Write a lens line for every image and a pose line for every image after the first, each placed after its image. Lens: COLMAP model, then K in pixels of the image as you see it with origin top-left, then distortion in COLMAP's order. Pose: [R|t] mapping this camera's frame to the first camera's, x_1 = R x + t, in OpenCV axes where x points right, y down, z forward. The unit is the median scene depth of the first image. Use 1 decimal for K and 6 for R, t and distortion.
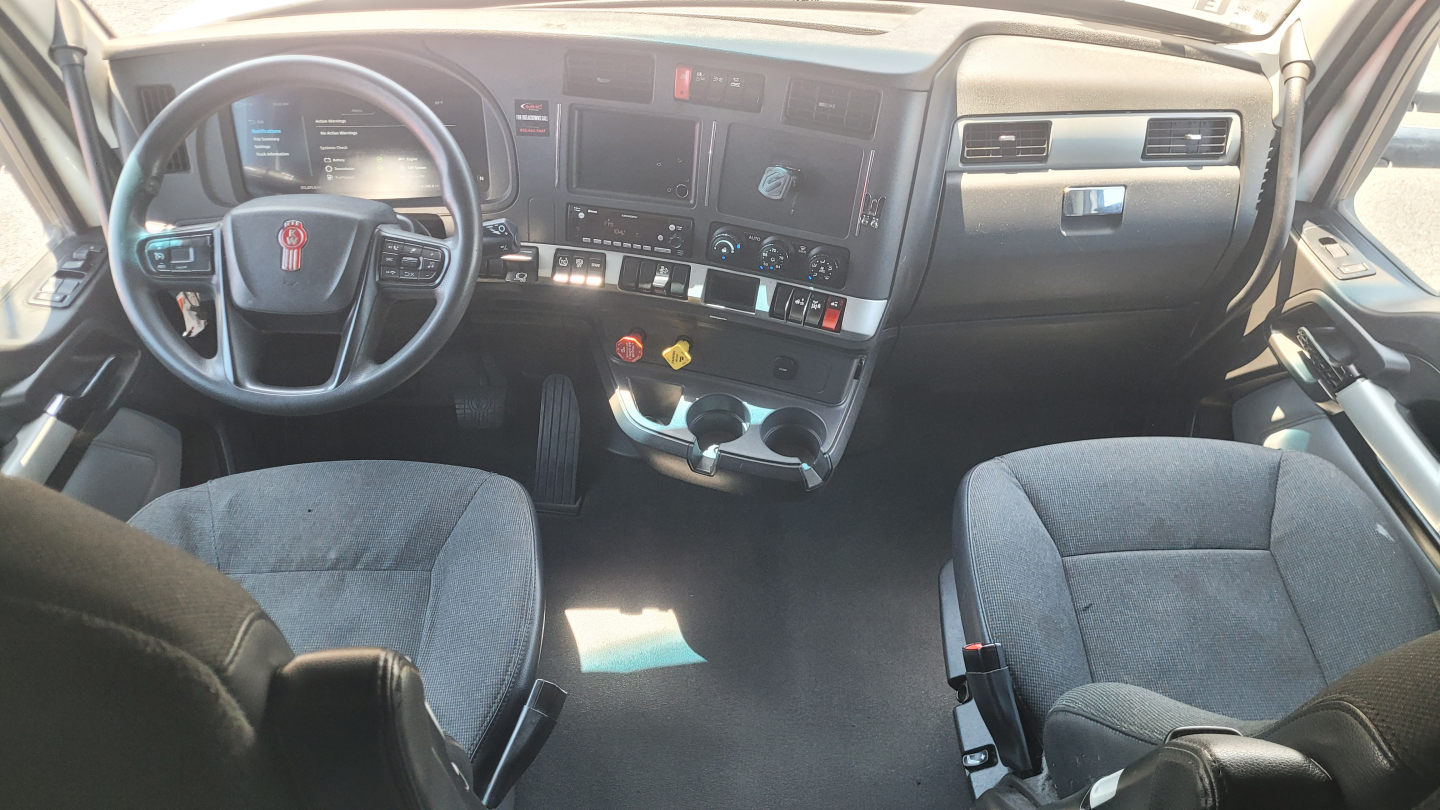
lens RADIAL K [[1081.4, 0, 716.7], [0, 1081.4, 385.0], [0, 0, 1]] dist [0.056977, -0.005704]
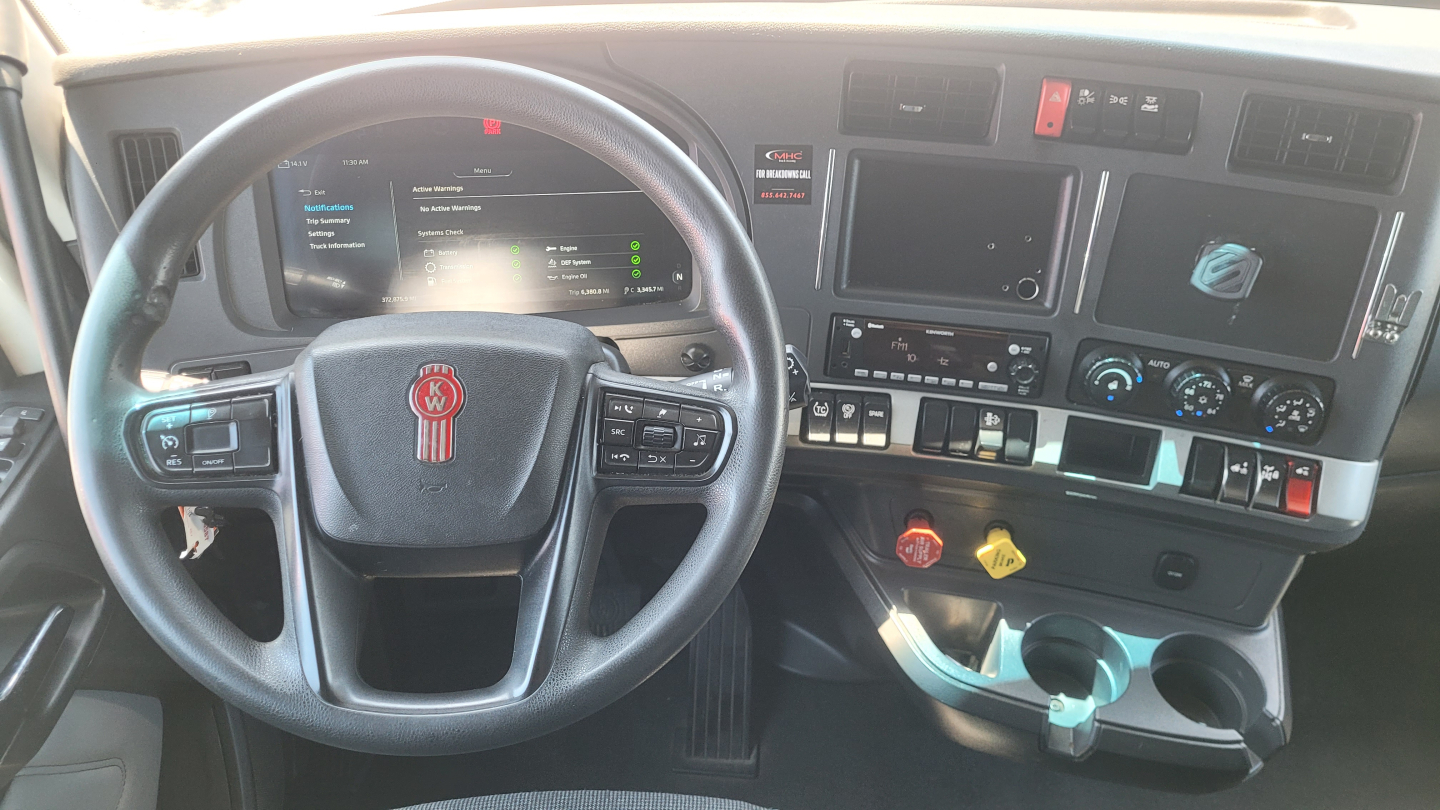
lens RADIAL K [[1112.4, 0, 720.0], [0, 1112.4, 405.0], [0, 0, 1]] dist [0.036181, -0.003240]
pose [[0.998029, -0.027498, 0.056410, -0.243351], [0.031658, 0.996738, -0.074234, -0.075458], [-0.054184, 0.075873, 0.995644, 0.403680]]
